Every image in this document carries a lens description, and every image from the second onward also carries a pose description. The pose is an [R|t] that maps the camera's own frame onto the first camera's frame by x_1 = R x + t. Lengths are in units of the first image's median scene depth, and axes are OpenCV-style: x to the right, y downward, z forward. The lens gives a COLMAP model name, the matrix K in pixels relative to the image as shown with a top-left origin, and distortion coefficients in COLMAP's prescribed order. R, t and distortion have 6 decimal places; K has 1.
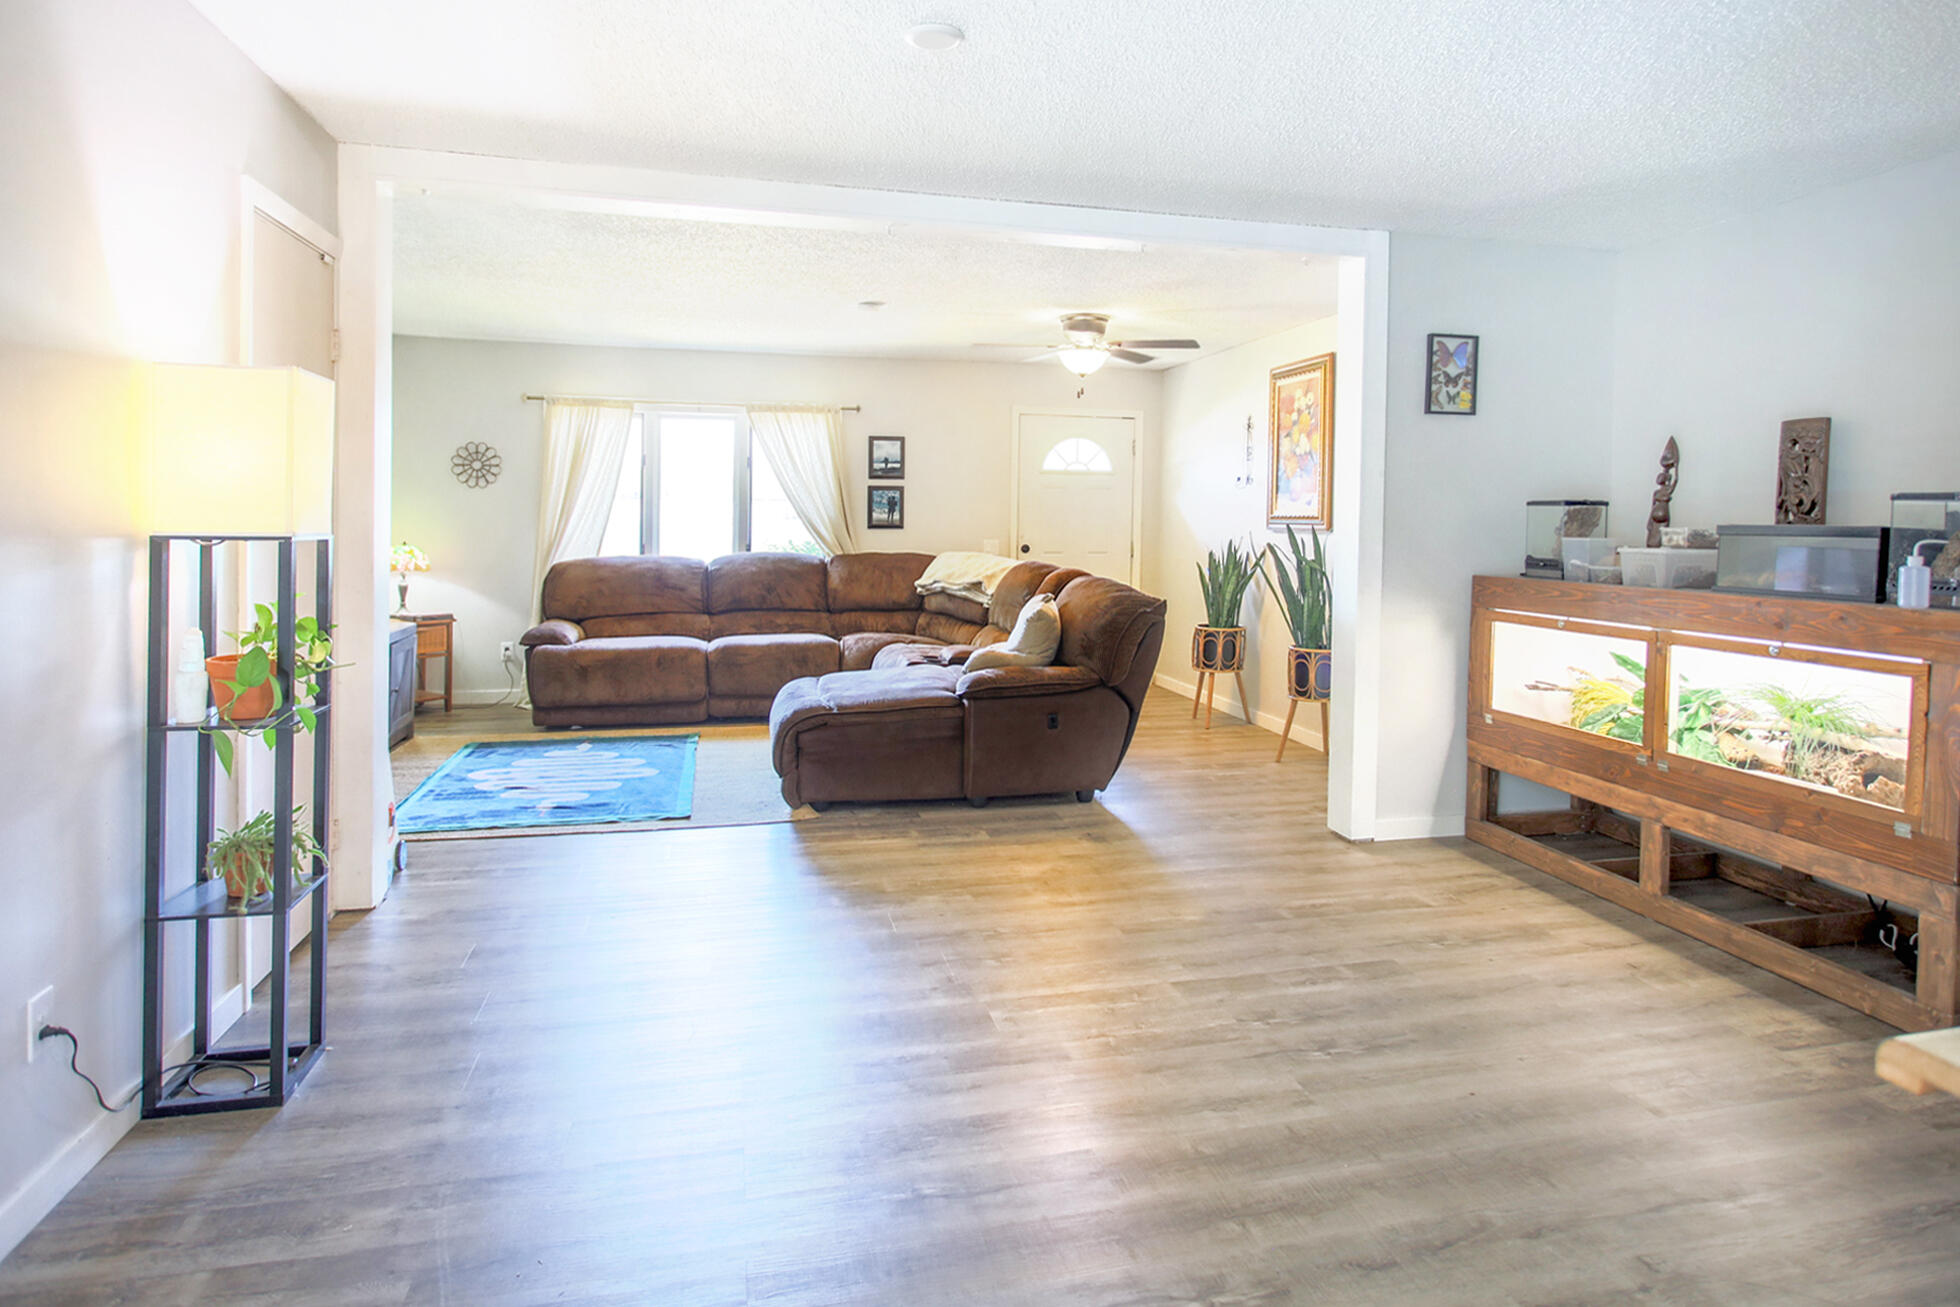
lens RADIAL K [[1116.3, 0, 980.0], [0, 1116.3, 653.5], [0, 0, 1]] dist [-0.000127, 0.000360]
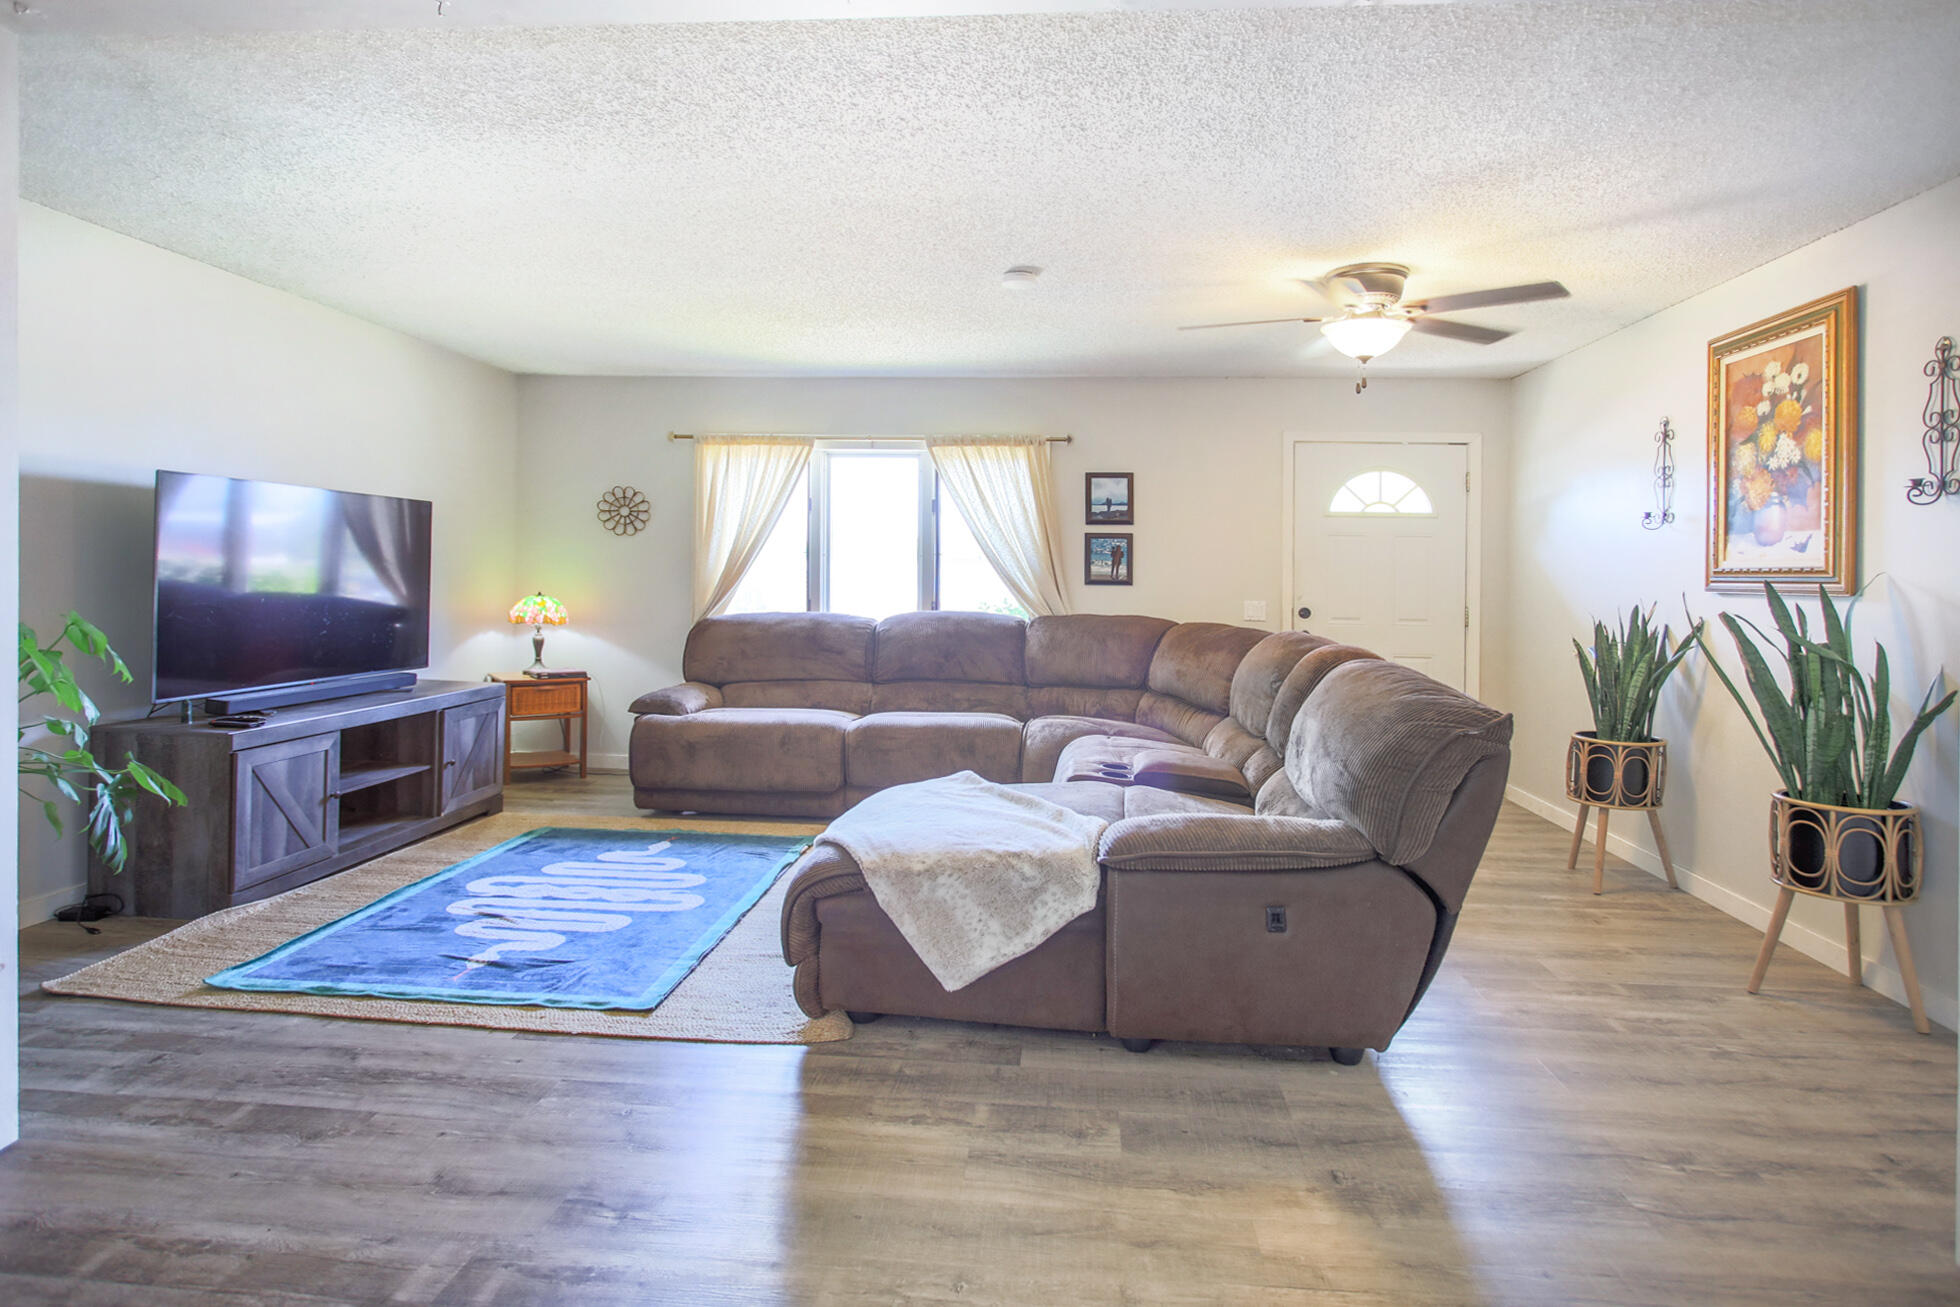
lens RADIAL K [[967.7, 0, 865.0], [0, 967.7, 583.4], [0, 0, 1]] dist [0.000044, 0.000709]
pose [[0.906681, 0.008077, -0.421739, 0.059490], [-0.057237, 0.992925, -0.104036, -0.033265], [0.417915, 0.118467, 0.900729, 0.326911]]
